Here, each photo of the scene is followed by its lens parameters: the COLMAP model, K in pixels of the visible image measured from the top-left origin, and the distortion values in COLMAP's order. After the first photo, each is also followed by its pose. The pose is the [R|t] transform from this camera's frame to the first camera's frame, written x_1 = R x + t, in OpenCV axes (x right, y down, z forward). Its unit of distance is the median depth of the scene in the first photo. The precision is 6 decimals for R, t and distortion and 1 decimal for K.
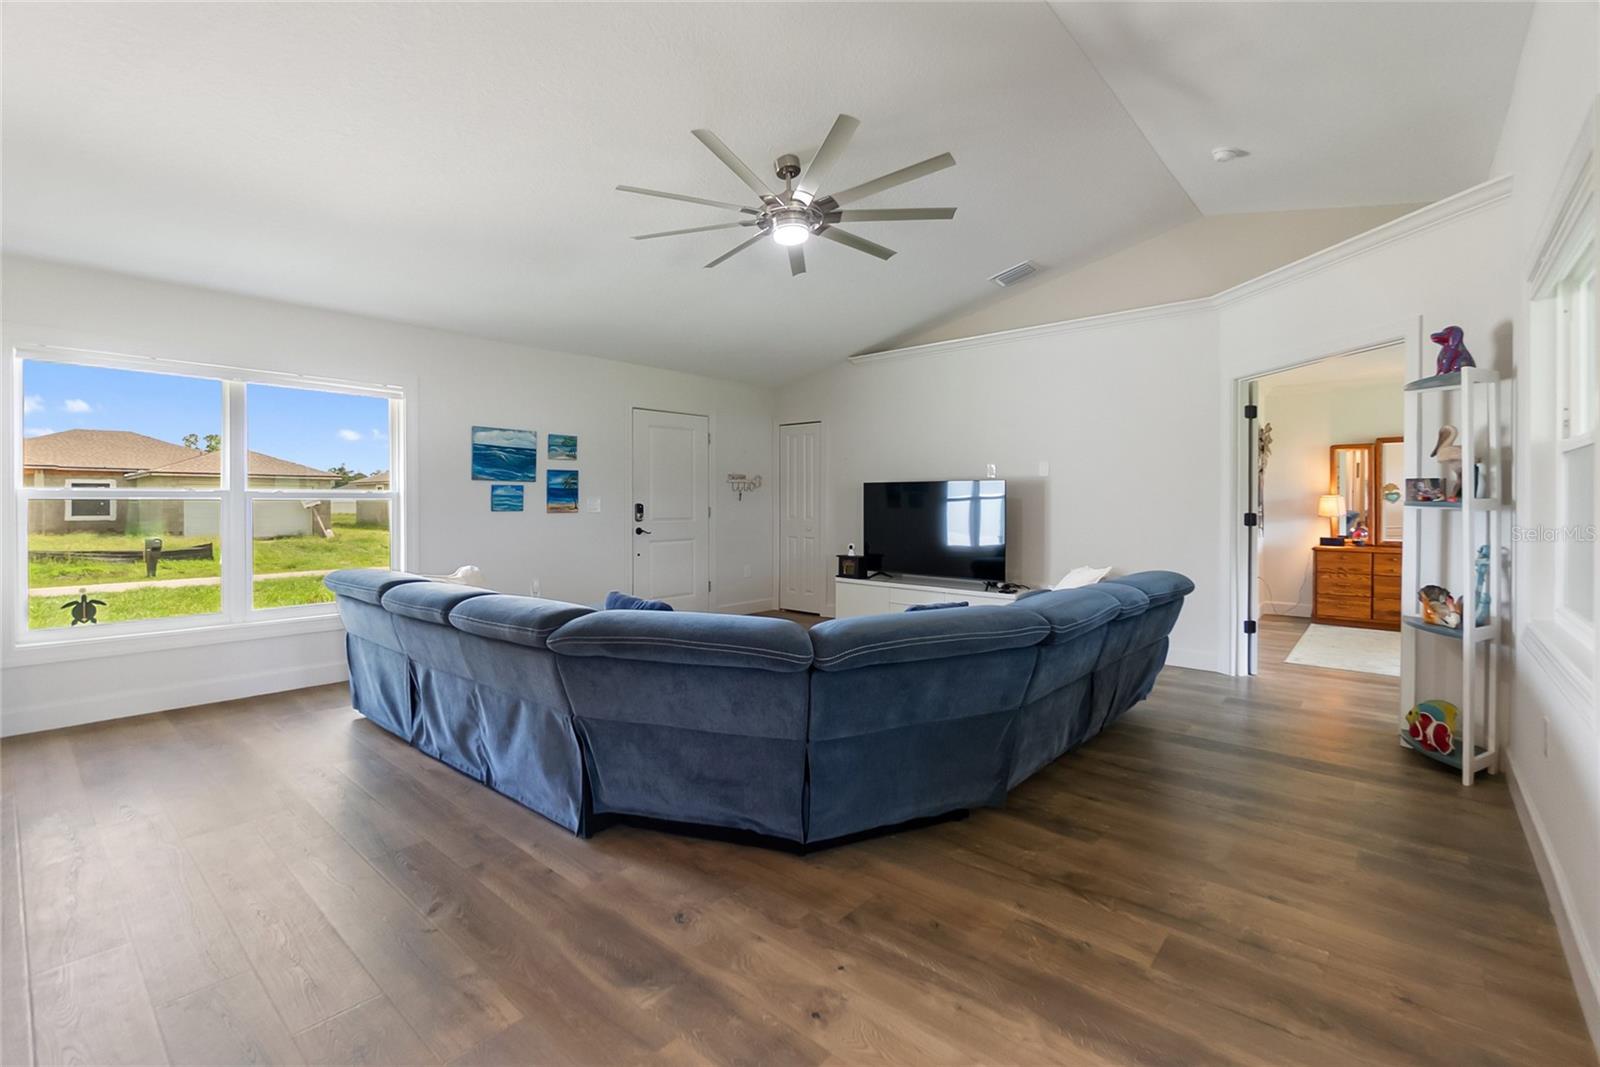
lens RADIAL K [[709.4, 0, 803.1], [0, 709.4, 498.9], [0, 0, 1]] dist [-0.004020, 0.000434]
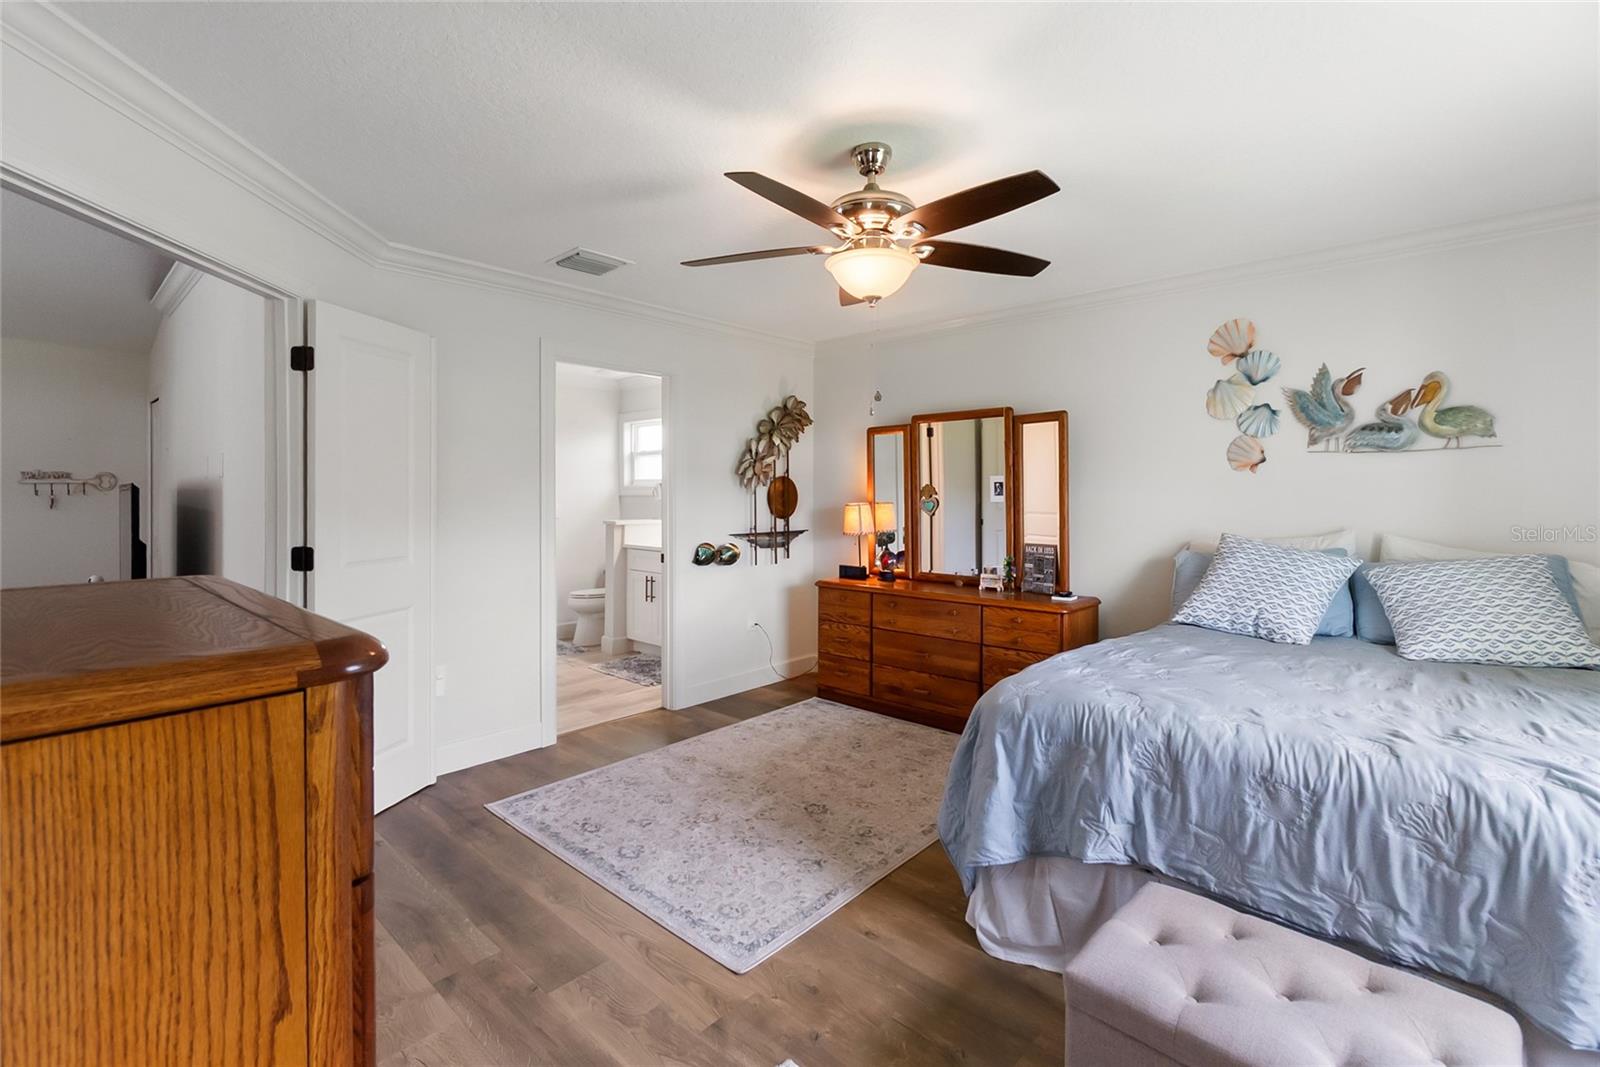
lens RADIAL K [[709.4, 0, 803.1], [0, 709.4, 498.9], [0, 0, 1]] dist [-0.004020, 0.000434]
pose [[0.999788, 0.000417, -0.020601, 0.720136], [-0.000193, 0.999941, 0.010870, -0.016377], [0.020605, -0.010864, 0.999729, 0.335189]]
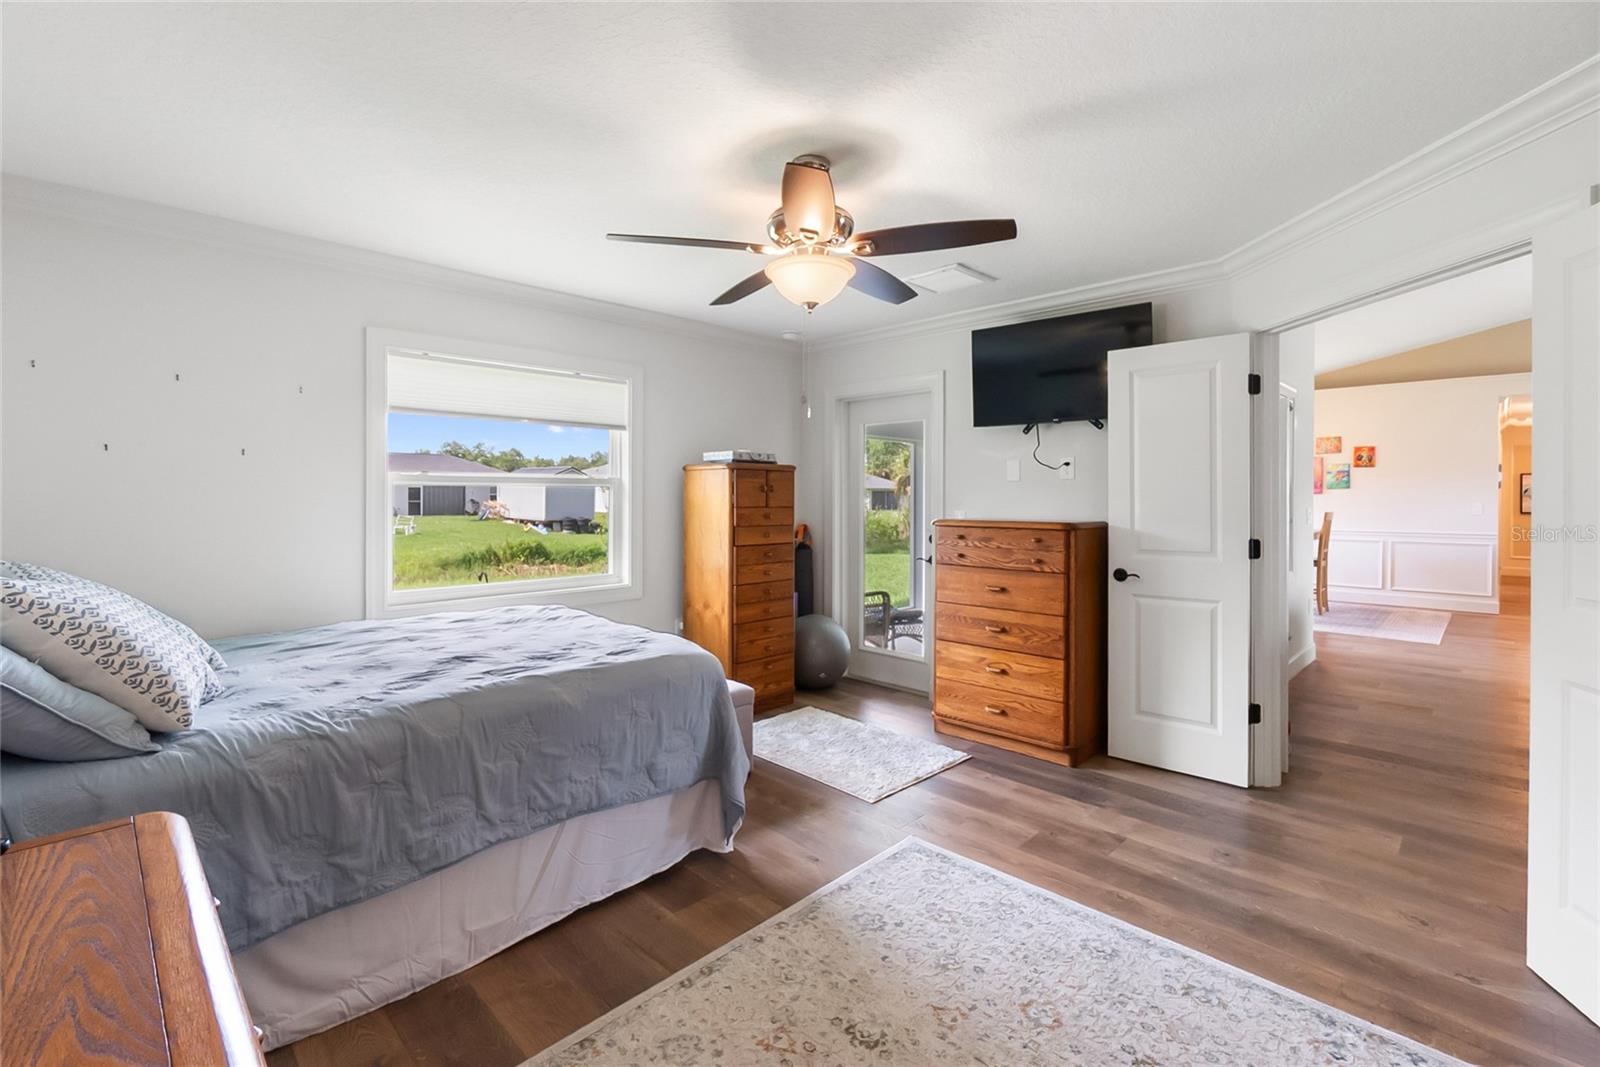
lens RADIAL K [[709.4, 0, 803.1], [0, 709.4, 498.9], [0, 0, 1]] dist [-0.004020, 0.000434]
pose [[-0.997777, -0.001391, 0.066621, 0.723972], [-0.001453, 0.999999, -0.000882, -0.011639], [-0.066619, -0.000977, -0.997778, 1.008117]]
